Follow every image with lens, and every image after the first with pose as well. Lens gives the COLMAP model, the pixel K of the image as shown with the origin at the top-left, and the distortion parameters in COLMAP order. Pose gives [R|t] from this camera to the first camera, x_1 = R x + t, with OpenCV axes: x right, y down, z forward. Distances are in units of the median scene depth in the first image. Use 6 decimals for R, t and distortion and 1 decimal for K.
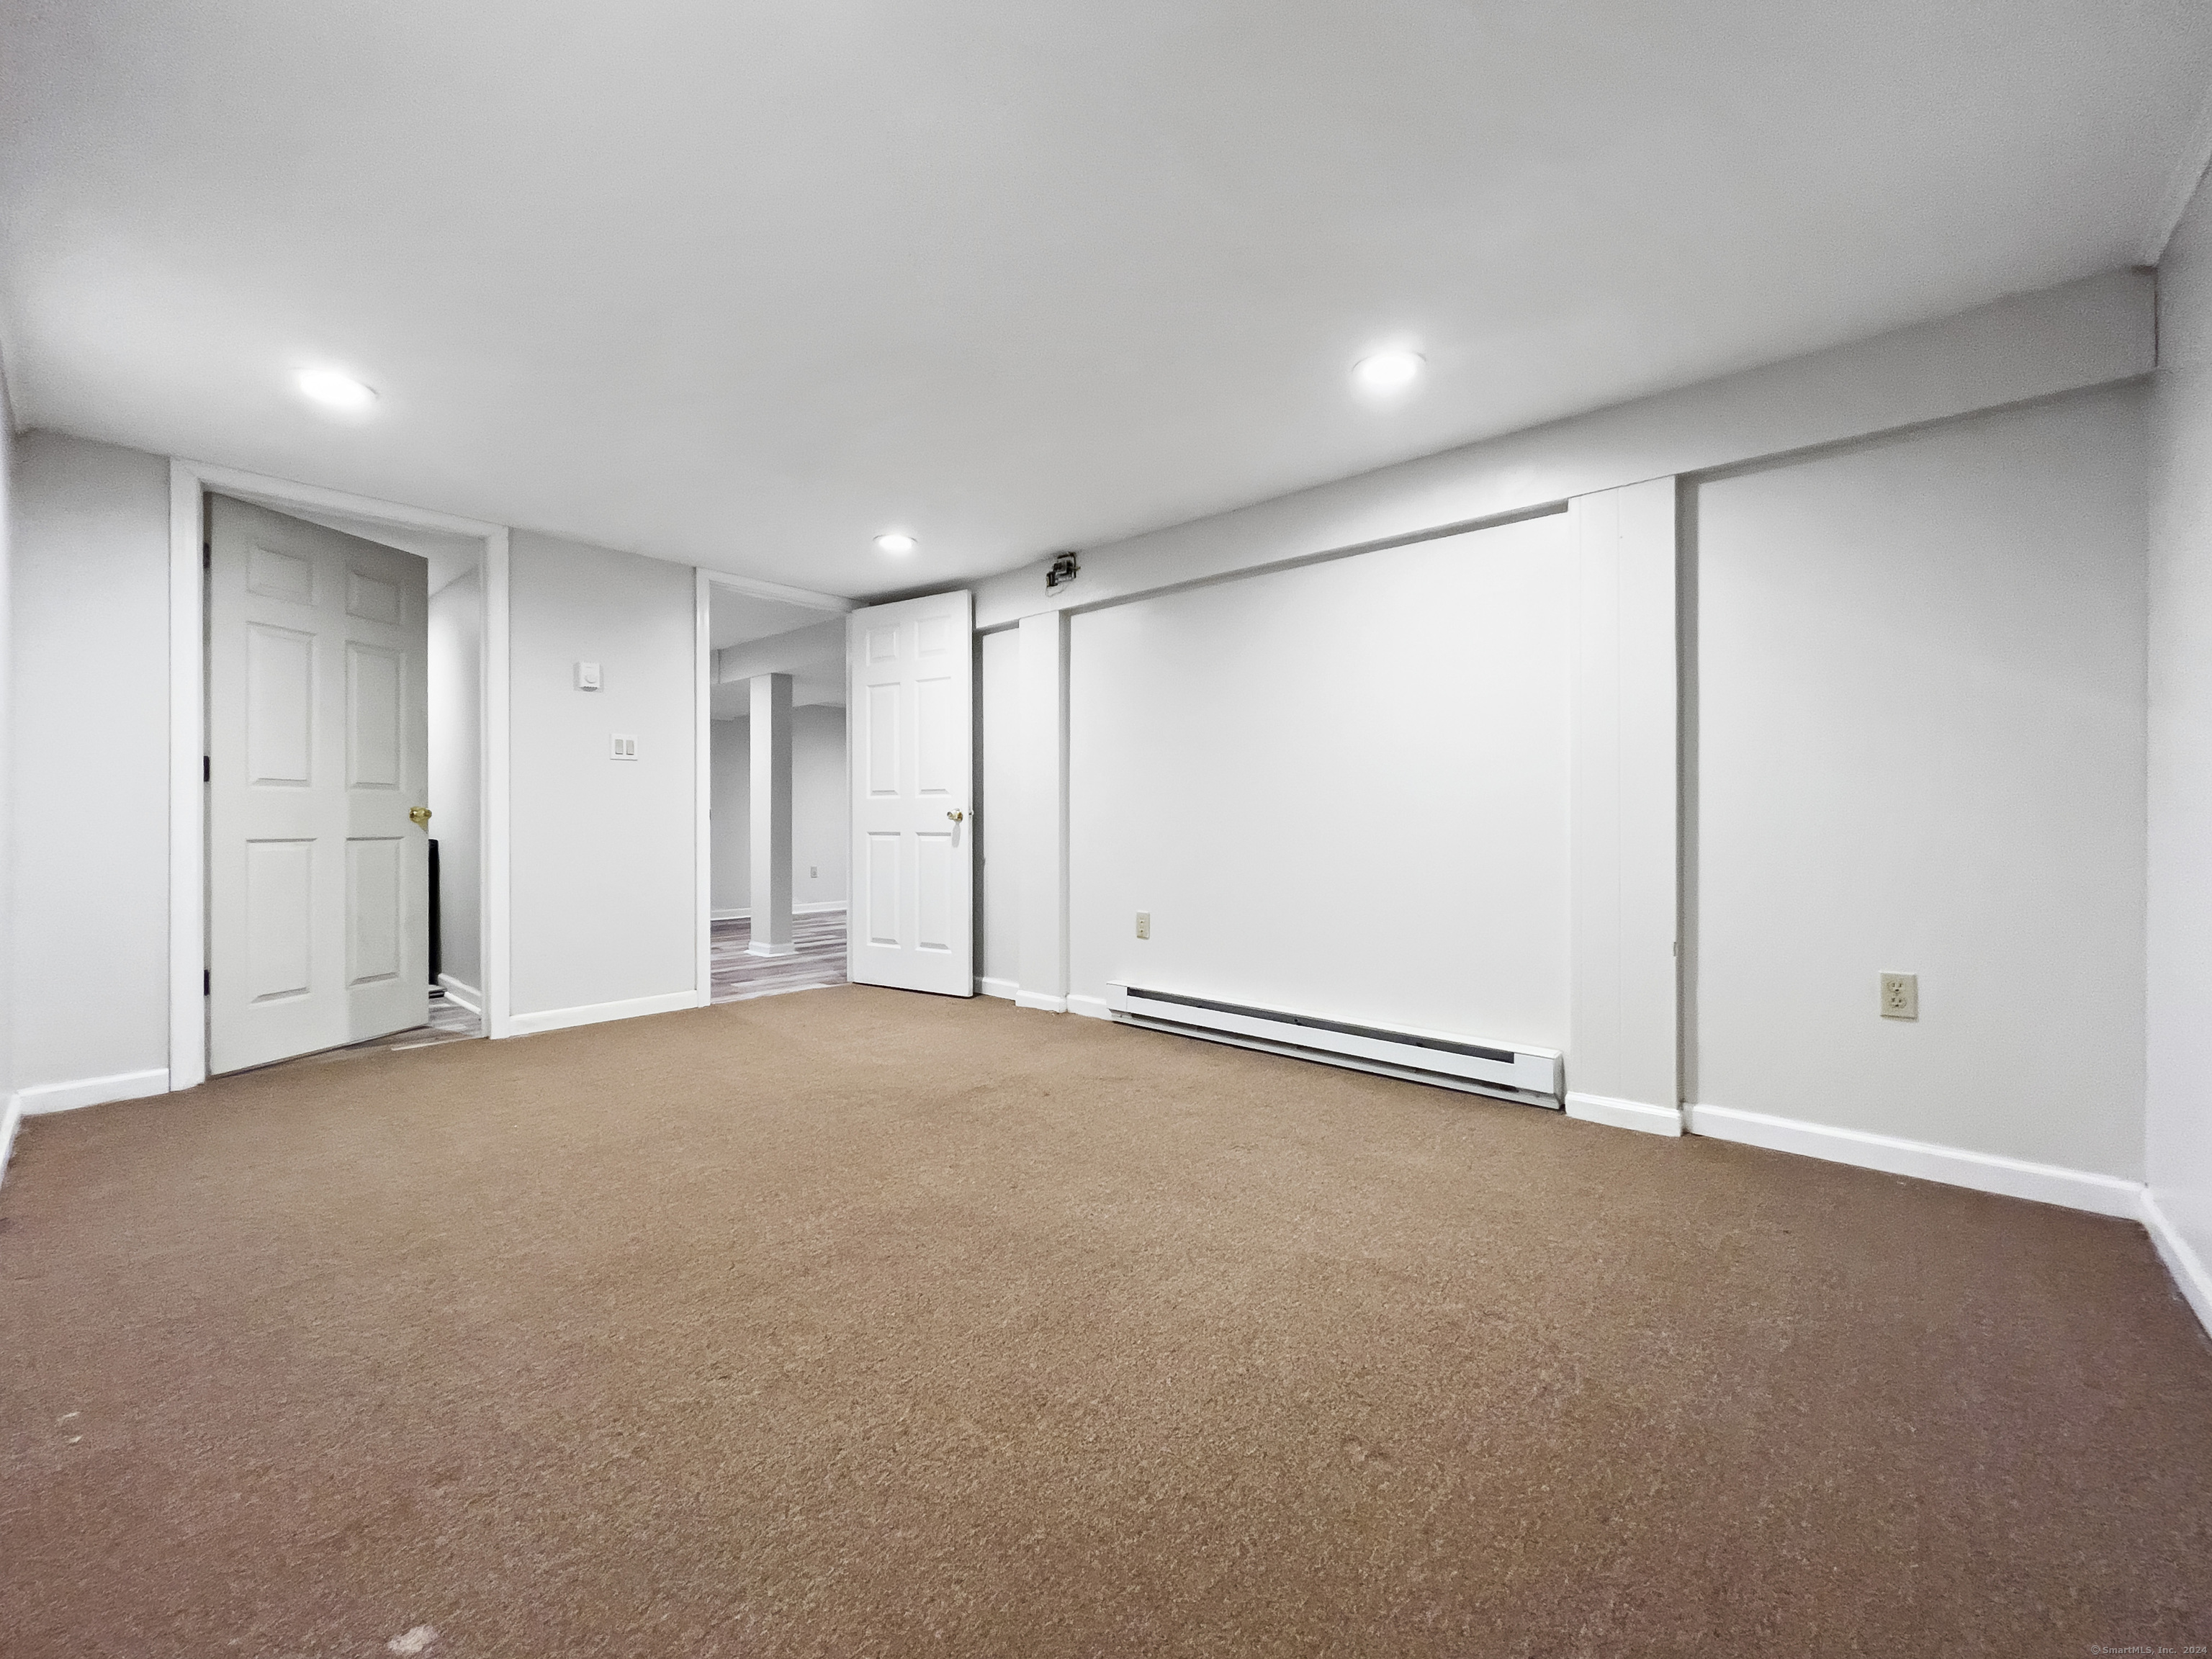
lens RADIAL K [[886.3, 0, 1103.2], [0, 886.3, 831.1], [0, 0, 1]] dist [-0.001695, 0.000696]
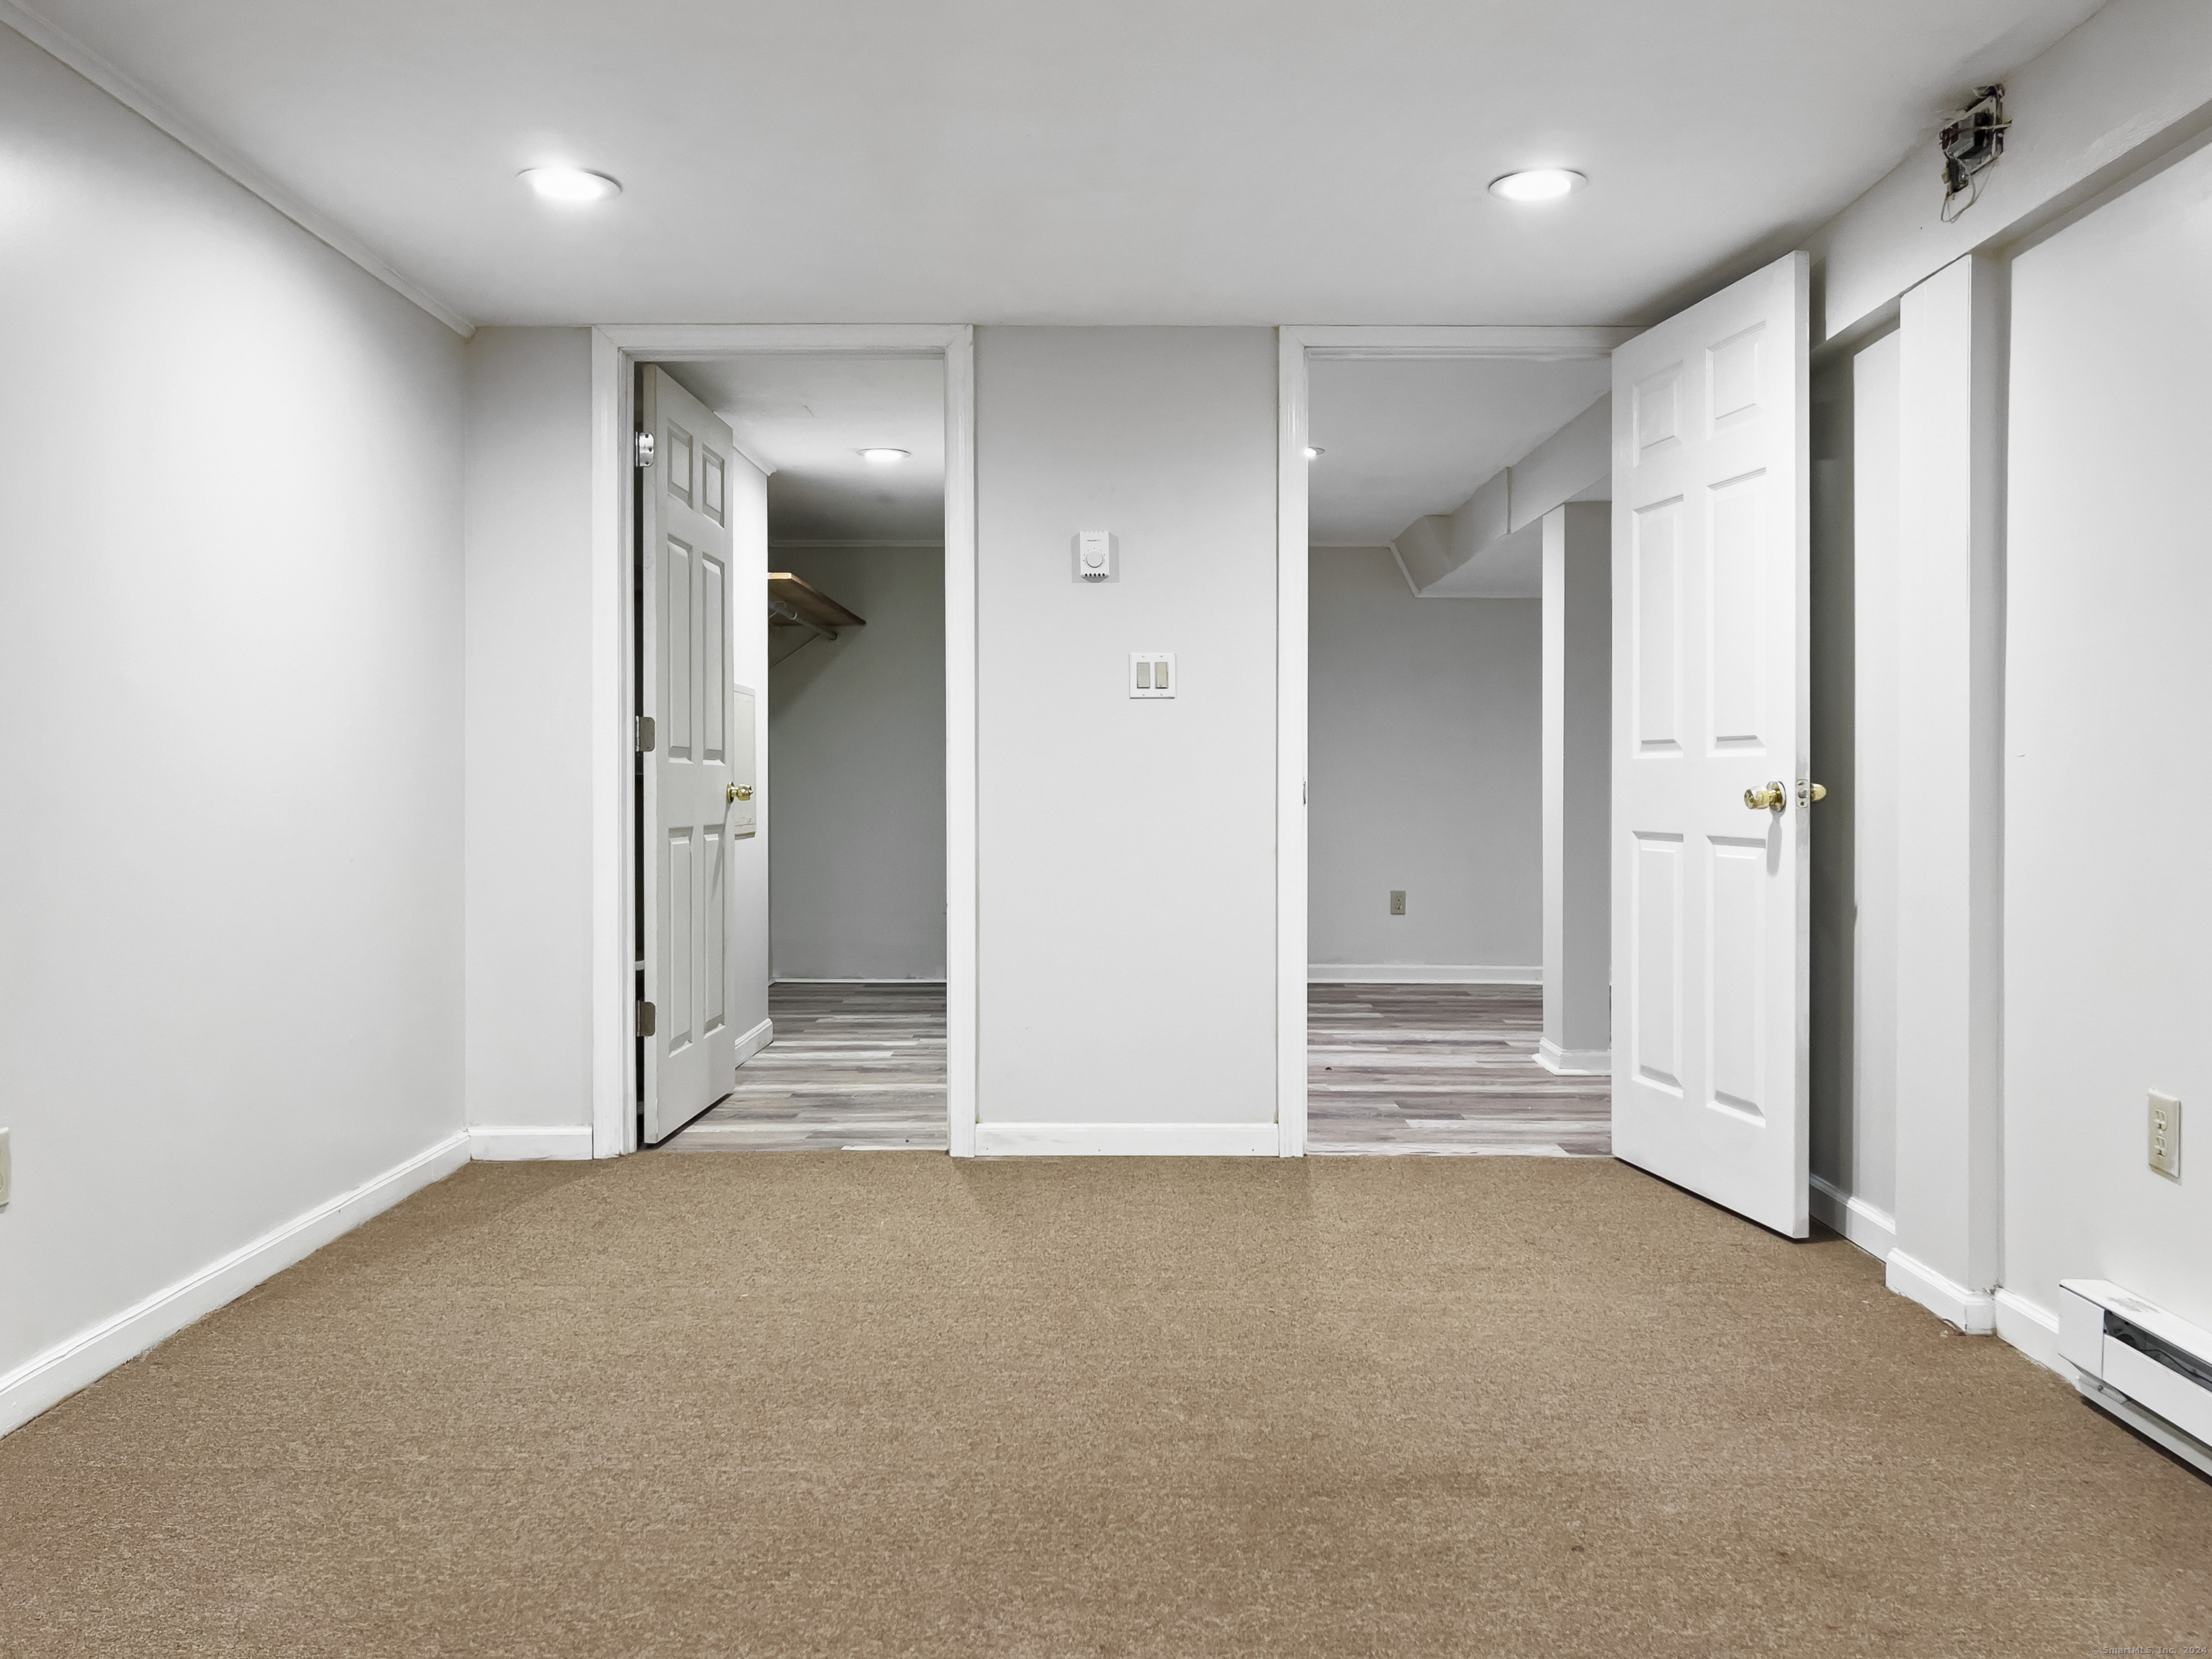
lens RADIAL K [[1702.0, 0, 1107.8], [0, 1702.0, 809.4], [0, 0, 1]] dist [0.006591, -0.010109]
pose [[0.667179, 0.013216, -0.744781, 0.247005], [-0.010667, 0.999910, 0.008187, -0.017679], [0.744821, 0.002483, 0.667259, 0.258170]]
